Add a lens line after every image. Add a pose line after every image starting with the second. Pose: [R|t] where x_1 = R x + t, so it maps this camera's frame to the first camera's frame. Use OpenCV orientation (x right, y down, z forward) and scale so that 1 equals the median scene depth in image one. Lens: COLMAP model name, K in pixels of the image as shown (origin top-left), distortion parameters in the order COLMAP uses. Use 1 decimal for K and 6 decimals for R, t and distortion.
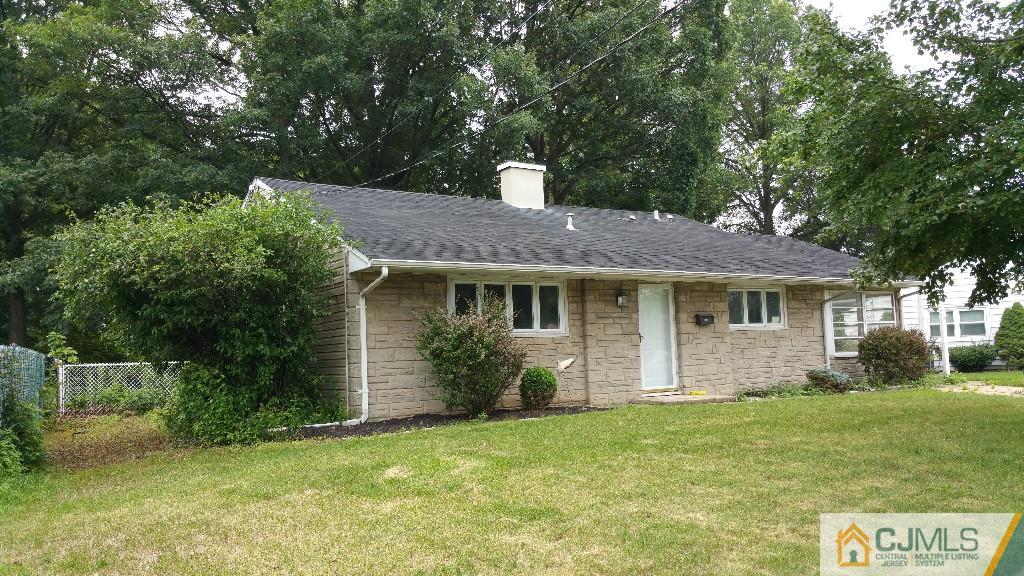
lens RADIAL K [[823.5, 0, 504.1], [0, 823.5, 303.5], [0, 0, 1]] dist [0.119354, -0.220585]
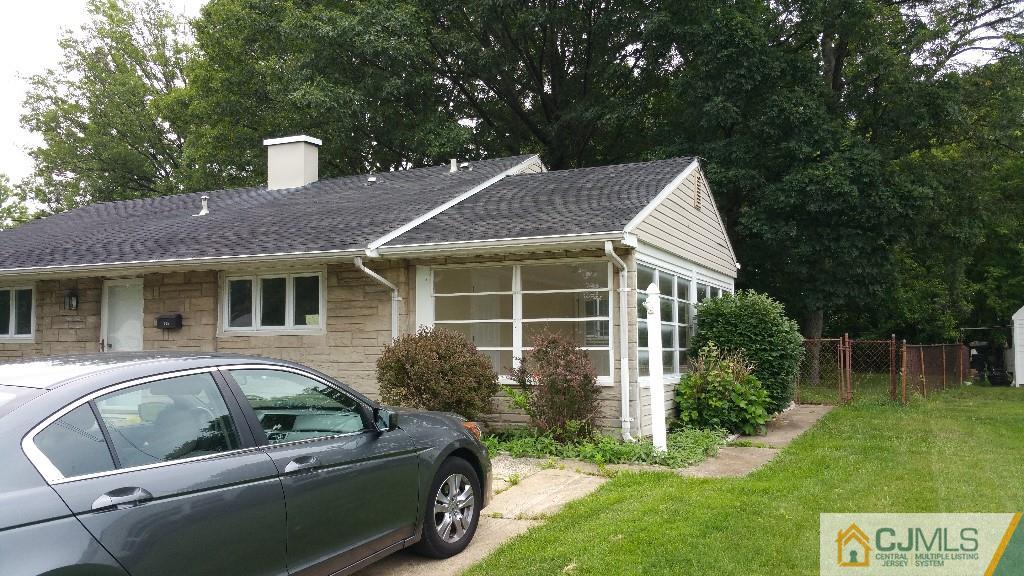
lens RADIAL K [[823.5, 0, 504.1], [0, 823.5, 303.5], [0, 0, 1]] dist [0.119354, -0.220585]
pose [[0.542331, -0.016896, -0.839995, 0.984465], [0.040403, 0.999166, 0.005988, 0.009424], [0.839193, -0.037186, 0.542561, 0.798923]]
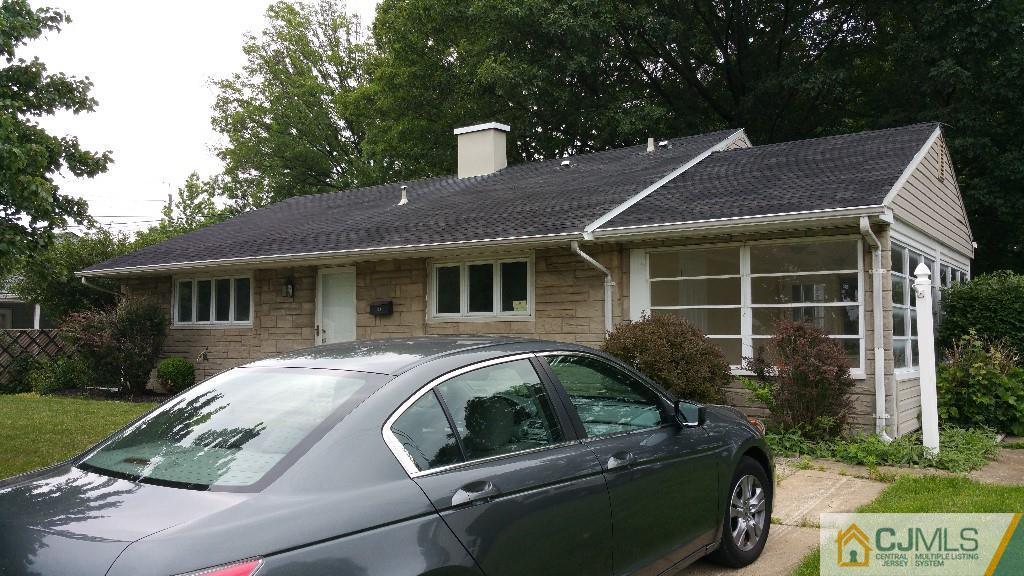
lens RADIAL K [[823.5, 0, 504.1], [0, 823.5, 303.5], [0, 0, 1]] dist [0.119354, -0.220585]
pose [[0.381386, -0.005540, -0.924399, 0.941257], [0.046379, 0.998837, 0.013149, 0.009121], [0.923252, -0.047888, 0.381200, 0.768925]]
